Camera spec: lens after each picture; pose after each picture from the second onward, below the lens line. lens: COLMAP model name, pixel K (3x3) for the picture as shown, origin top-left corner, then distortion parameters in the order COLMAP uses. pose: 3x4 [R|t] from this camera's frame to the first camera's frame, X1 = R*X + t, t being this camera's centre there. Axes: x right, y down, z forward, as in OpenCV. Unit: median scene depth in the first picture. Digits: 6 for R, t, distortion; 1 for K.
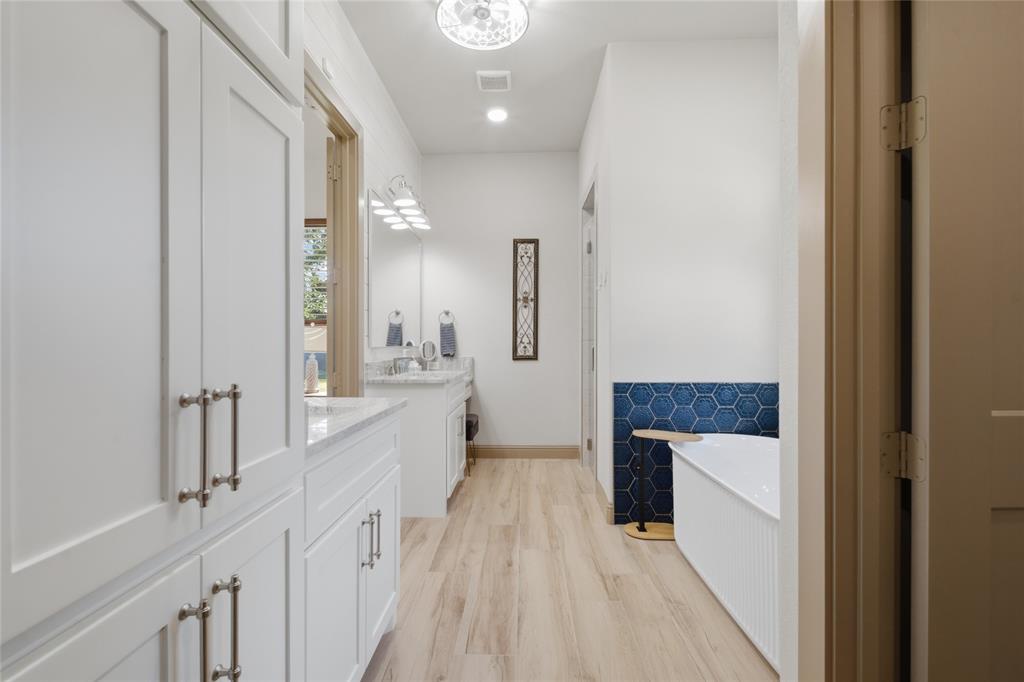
lens RADIAL K [[457.5, 0, 515.1], [0, 457.5, 343.4], [0, 0, 1]] dist [0.004062, -0.003820]
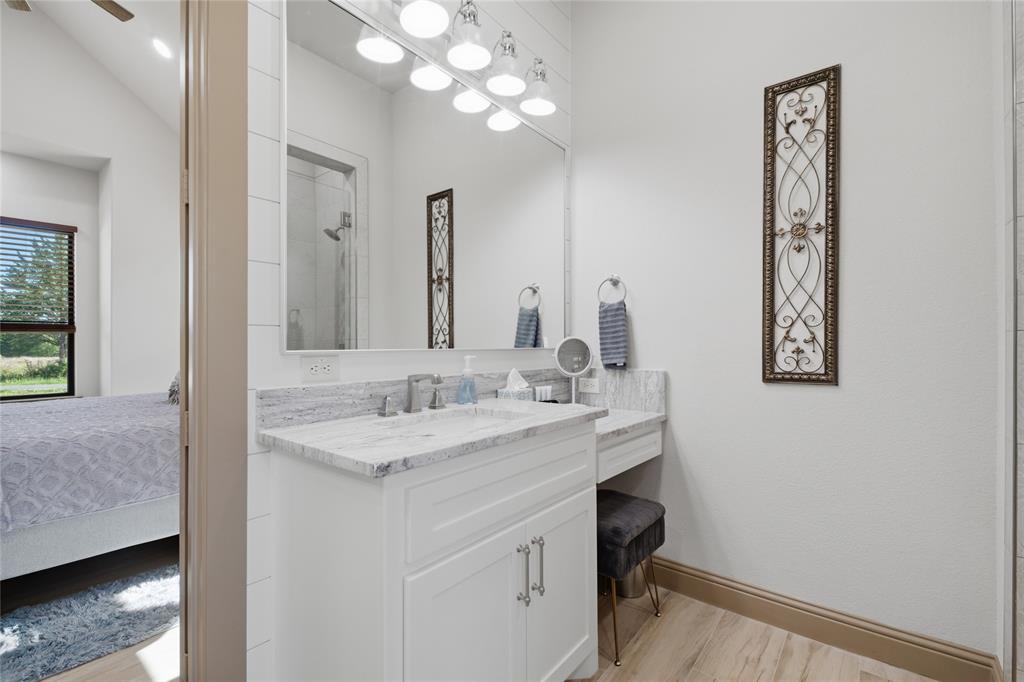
lens RADIAL K [[457.5, 0, 501.0], [0, 457.5, 344.2], [0, 0, 1]] dist [0.004062, -0.003820]
pose [[0.784076, -0.002542, -0.620659, 0.065835], [0.003046, 0.999995, -0.000248, 0.001815], [0.620657, -0.001696, 0.784080, 0.529489]]
